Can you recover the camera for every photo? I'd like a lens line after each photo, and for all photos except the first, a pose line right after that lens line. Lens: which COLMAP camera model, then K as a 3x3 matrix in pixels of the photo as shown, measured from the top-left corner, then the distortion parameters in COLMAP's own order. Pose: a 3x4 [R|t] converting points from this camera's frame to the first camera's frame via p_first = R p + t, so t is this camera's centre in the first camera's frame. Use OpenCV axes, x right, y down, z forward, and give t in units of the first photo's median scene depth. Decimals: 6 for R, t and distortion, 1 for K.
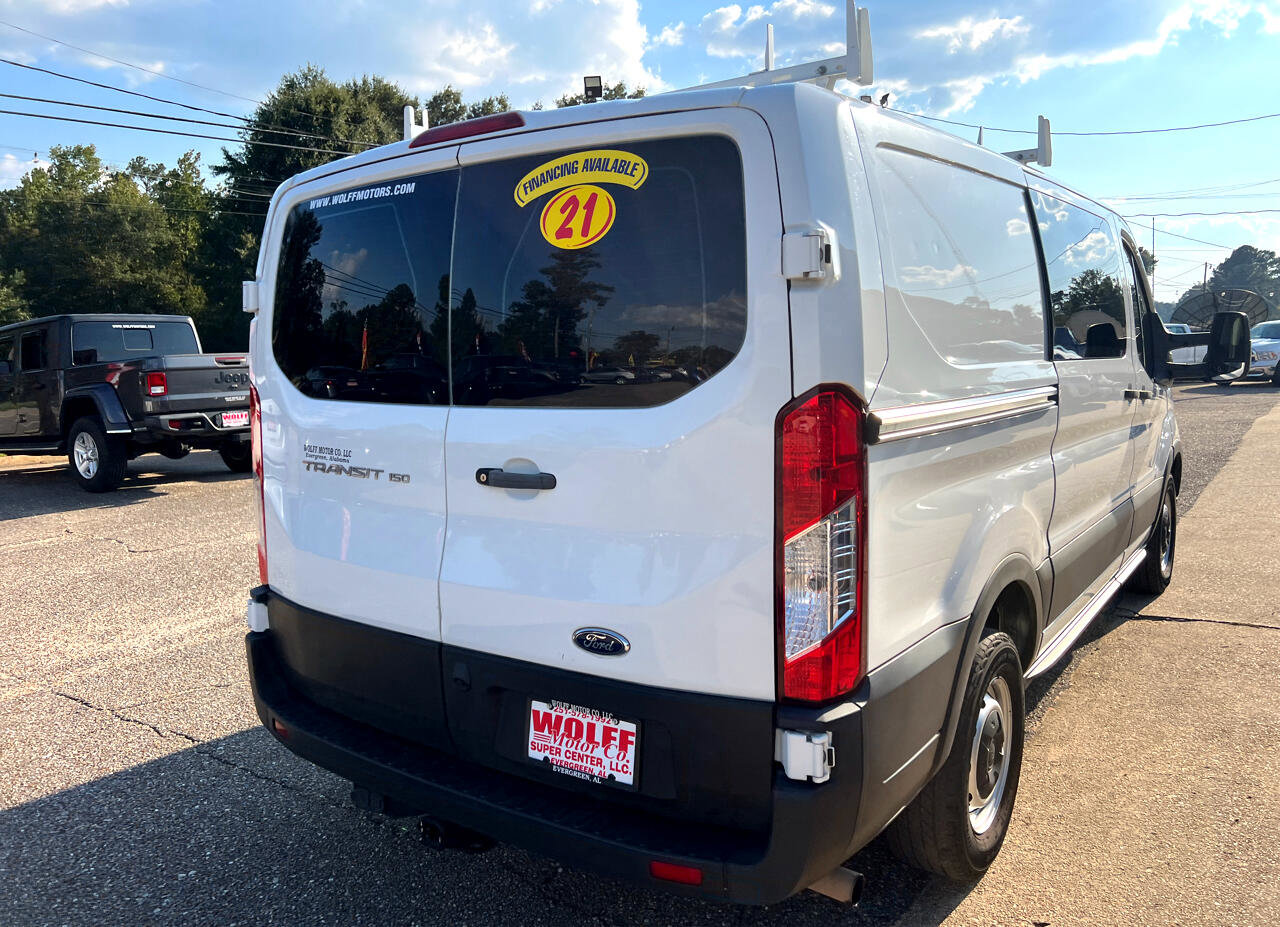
lens RADIAL K [[976.2, 0, 619.3], [0, 976.2, 459.5], [0, 0, 1]] dist [0.045439, -0.049055]
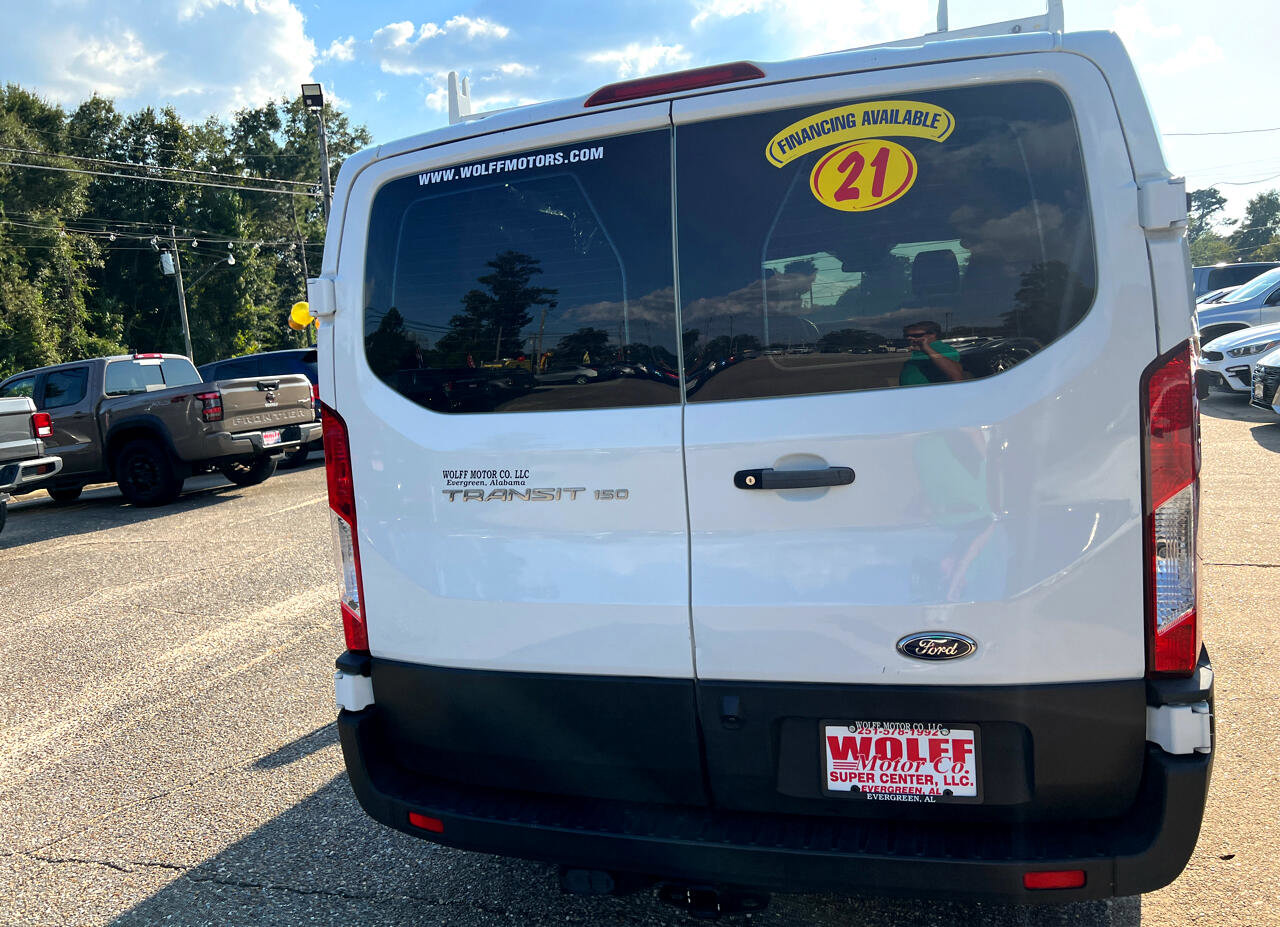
lens RADIAL K [[976.2, 0, 635.3], [0, 976.2, 473.8], [0, 0, 1]] dist [0.045439, -0.049055]
pose [[0.949879, -0.093719, 0.298239, -0.483582], [0.095064, 0.995421, 0.010025, -0.006173], [-0.297813, 0.018829, 0.954439, 0.194869]]
